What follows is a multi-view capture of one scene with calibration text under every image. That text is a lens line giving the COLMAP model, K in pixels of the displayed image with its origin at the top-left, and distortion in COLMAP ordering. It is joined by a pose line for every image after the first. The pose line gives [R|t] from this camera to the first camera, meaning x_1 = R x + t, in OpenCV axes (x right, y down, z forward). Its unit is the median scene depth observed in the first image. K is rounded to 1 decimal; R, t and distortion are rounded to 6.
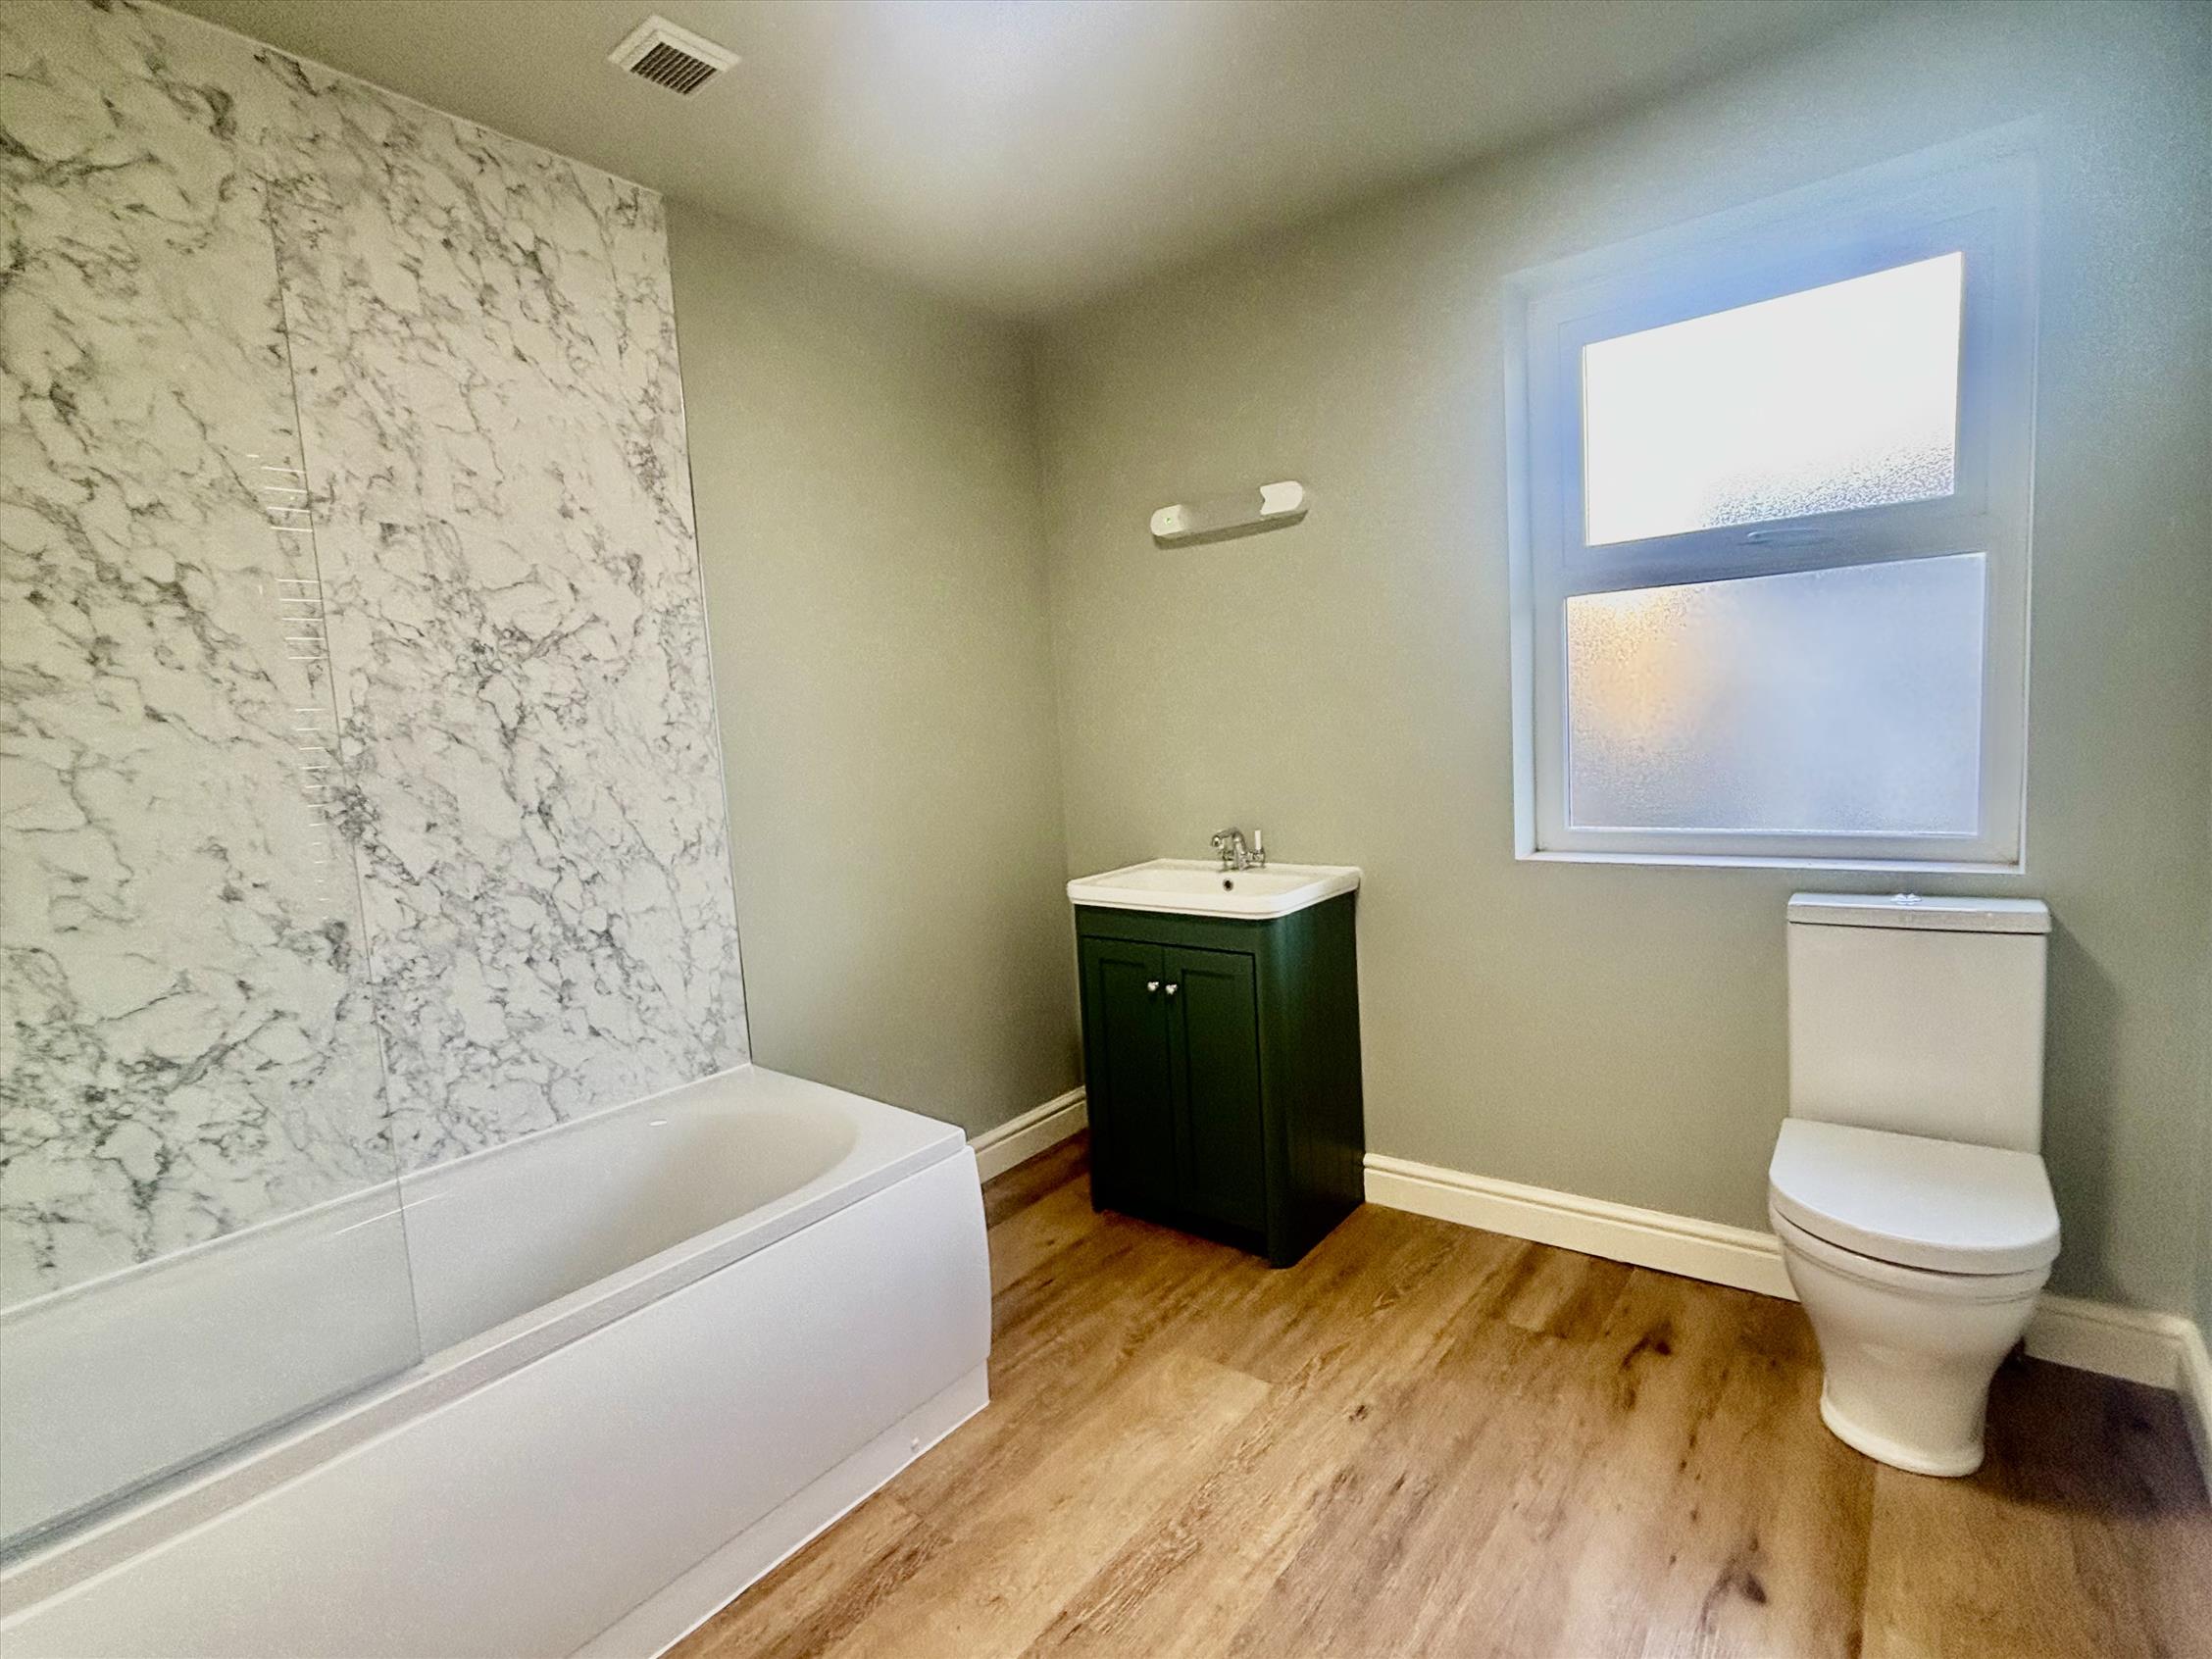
lens RADIAL K [[1029.5, 0, 1106.0], [0, 1029.5, 829.5], [0, 0, 1]] dist [0.001372, 0.000570]
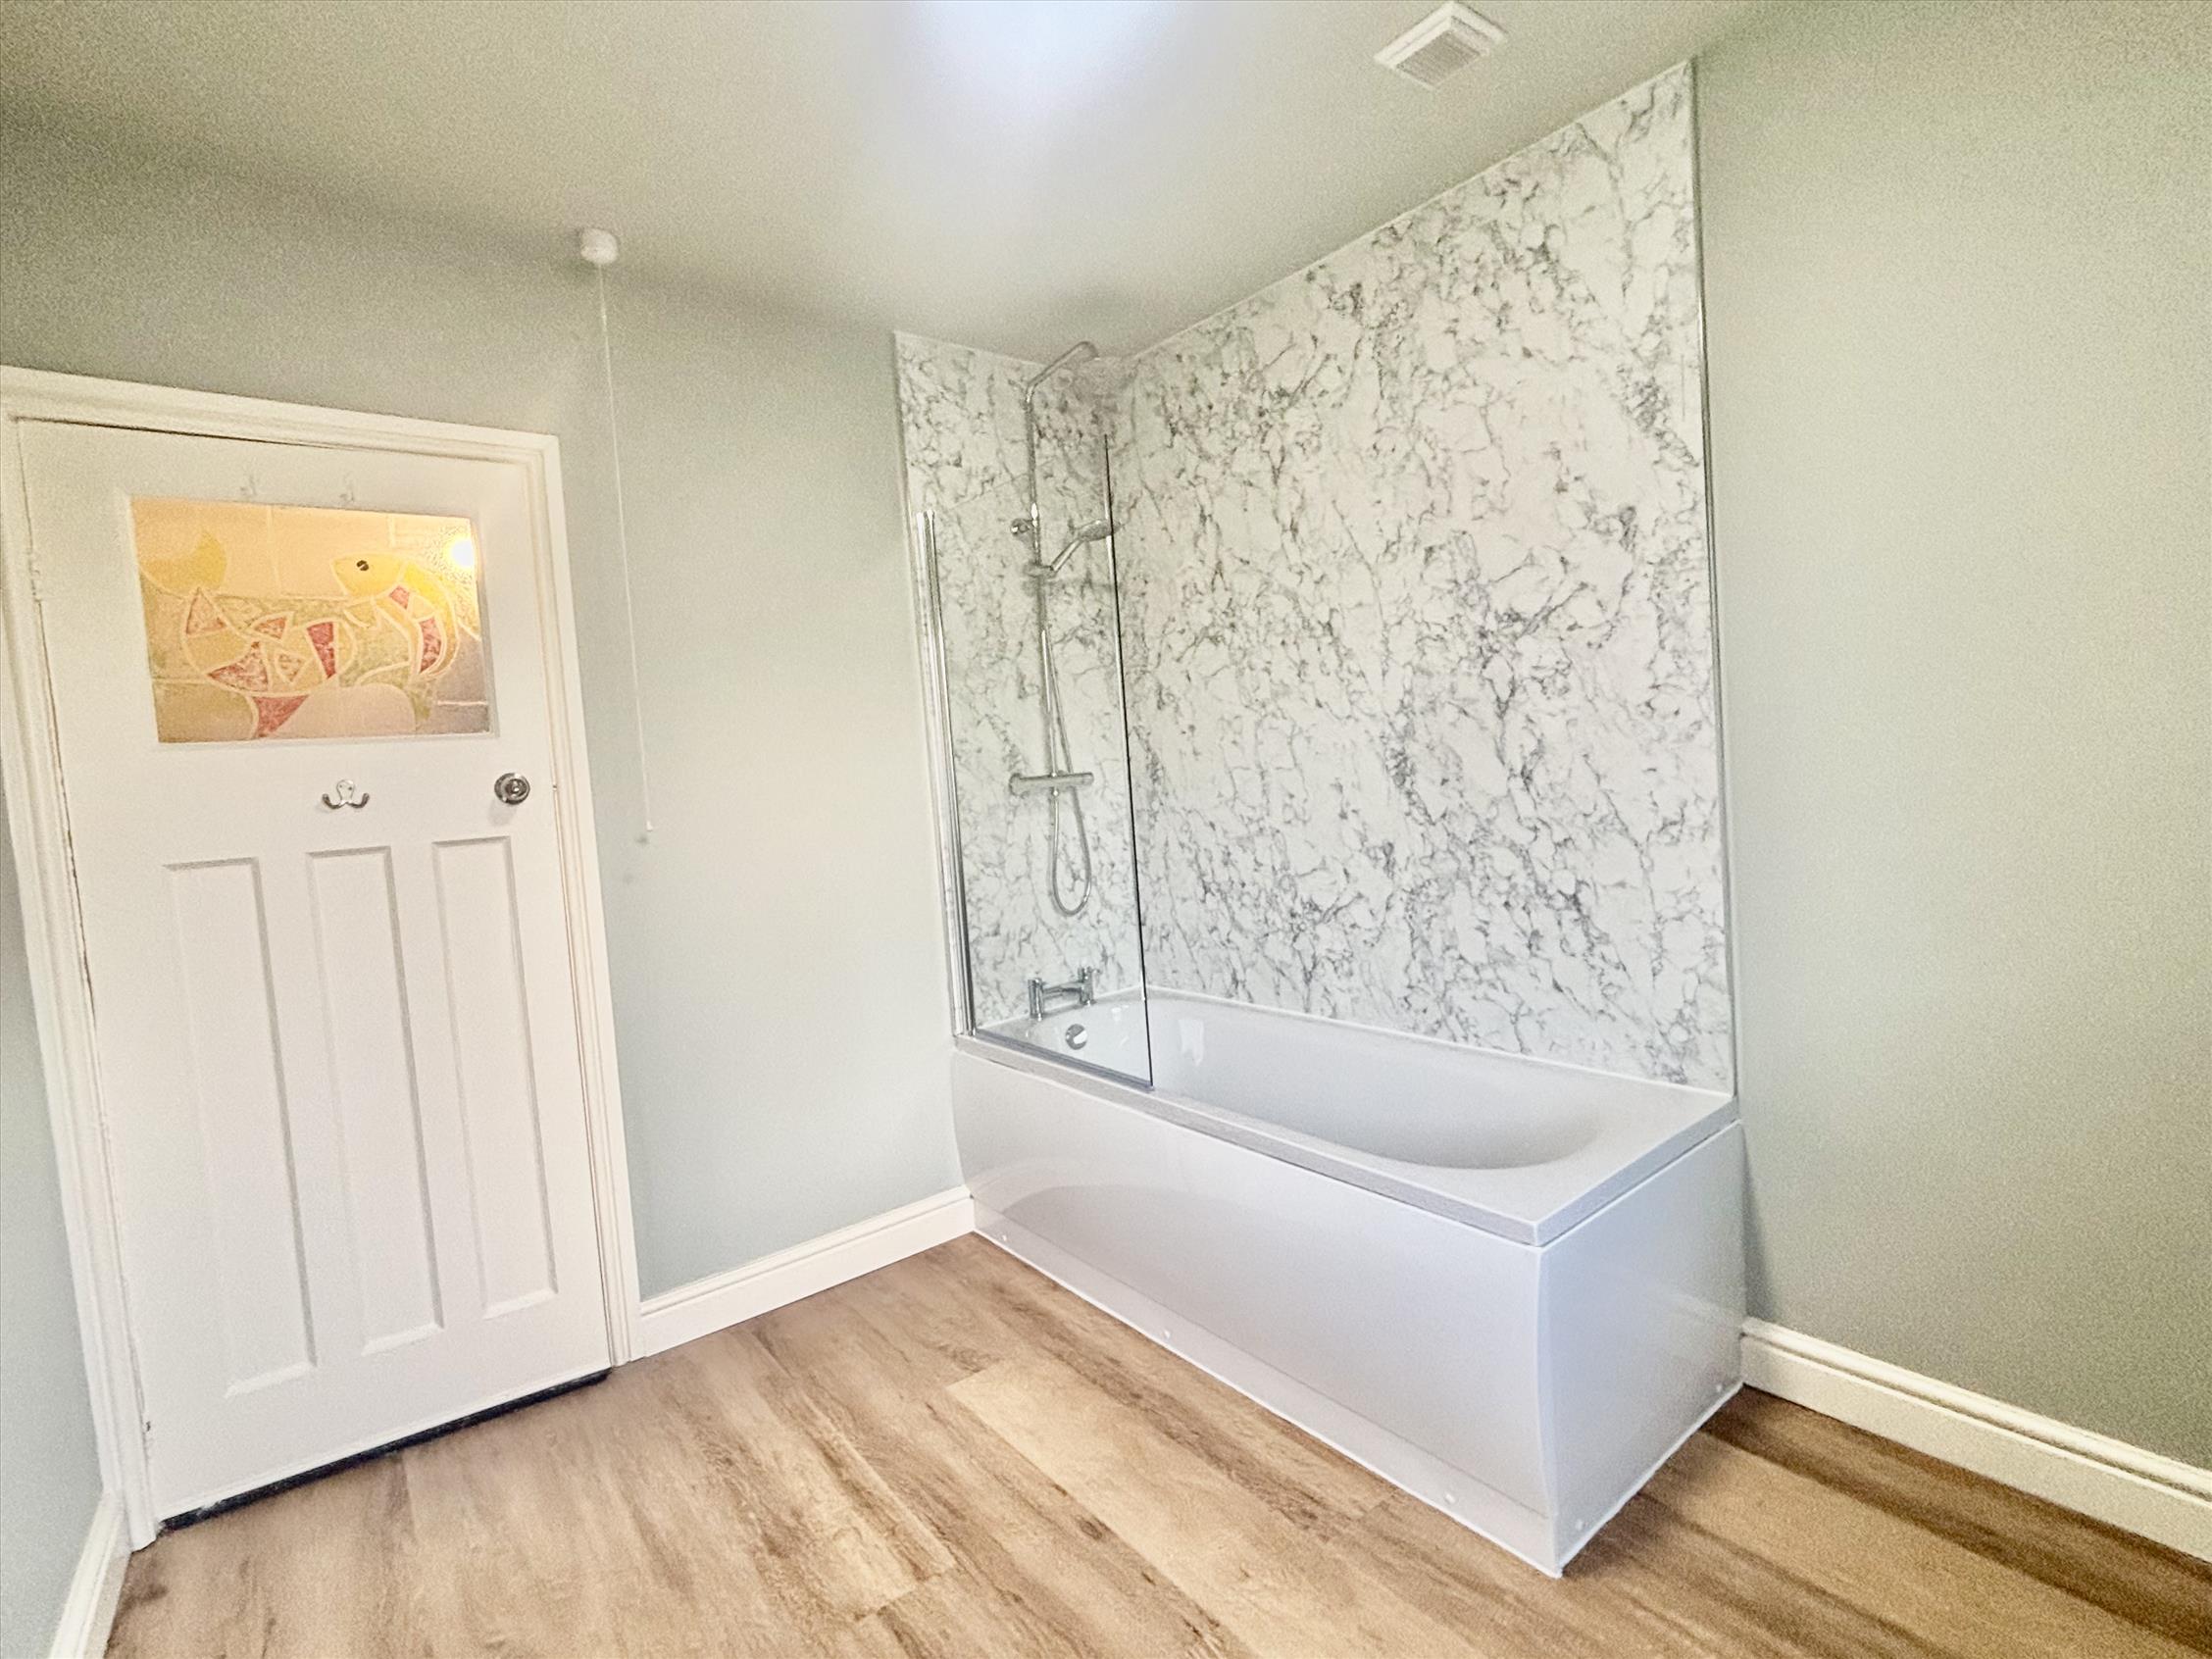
lens RADIAL K [[1040.0, 0, 1106.0], [0, 1040.0, 829.5], [0, 0, 1]] dist [0.001960, -0.017498]
pose [[-0.225894, 0.143466, -0.963530, 0.658282], [-0.008714, 0.988759, 0.149266, -0.126299], [0.974113, 0.042114, -0.222105, 0.840046]]
